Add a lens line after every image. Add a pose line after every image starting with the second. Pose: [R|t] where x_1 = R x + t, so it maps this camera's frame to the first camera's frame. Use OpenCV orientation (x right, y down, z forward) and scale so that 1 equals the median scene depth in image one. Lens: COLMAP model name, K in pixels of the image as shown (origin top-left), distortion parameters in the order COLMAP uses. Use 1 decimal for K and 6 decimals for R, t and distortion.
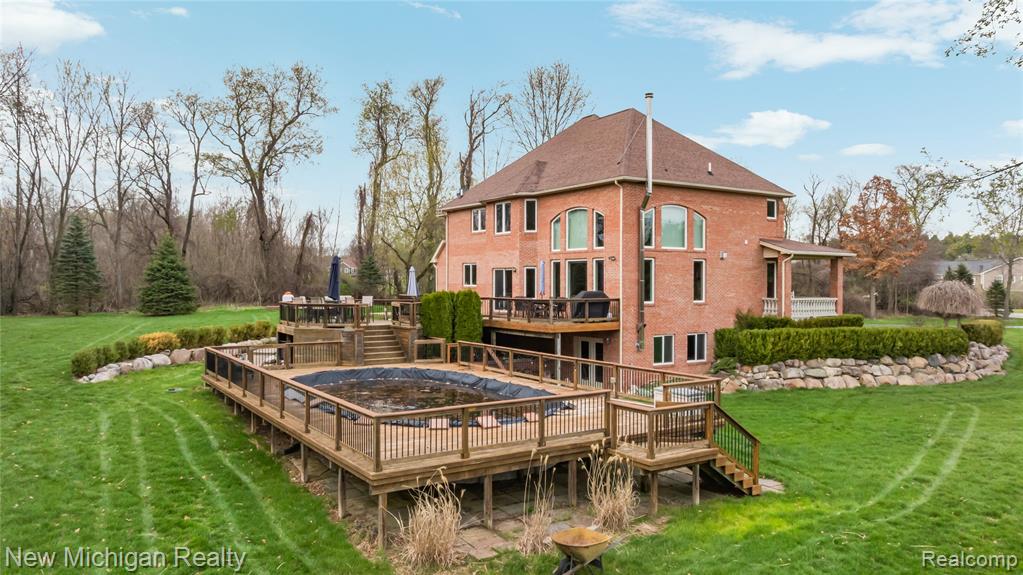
lens RADIAL K [[720.5, 0, 507.4], [0, 720.5, 287.1], [0, 0, 1]] dist [-0.013625, -0.008576]
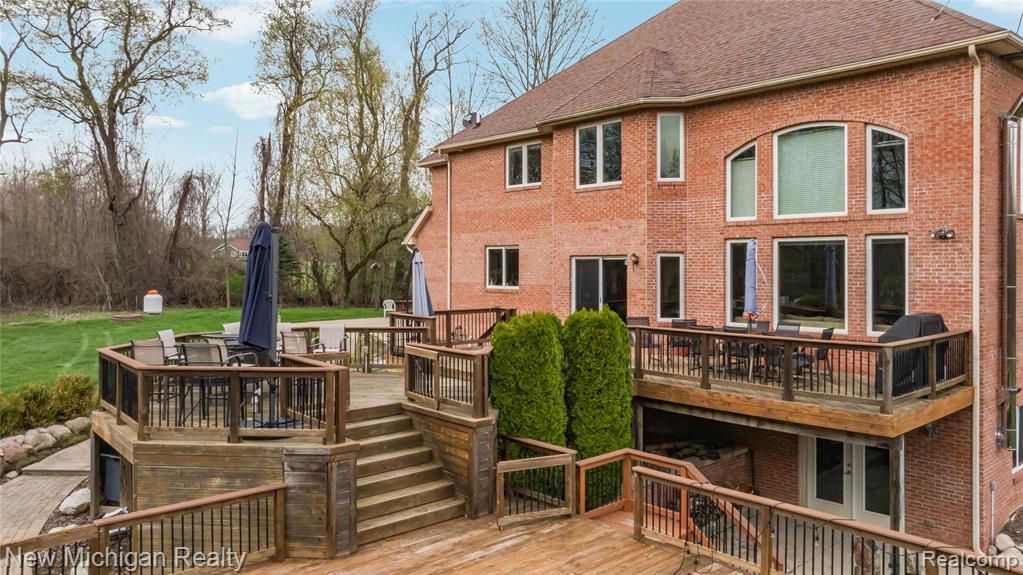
lens RADIAL K [[720.5, 0, 517.4], [0, 720.5, 280.2], [0, 0, 1]] dist [-0.013625, -0.008576]
pose [[0.987369, -0.004012, 0.158389, -0.119976], [0.001922, 0.999909, 0.013346, -0.013902], [-0.158428, -0.012873, 0.987287, 0.445845]]
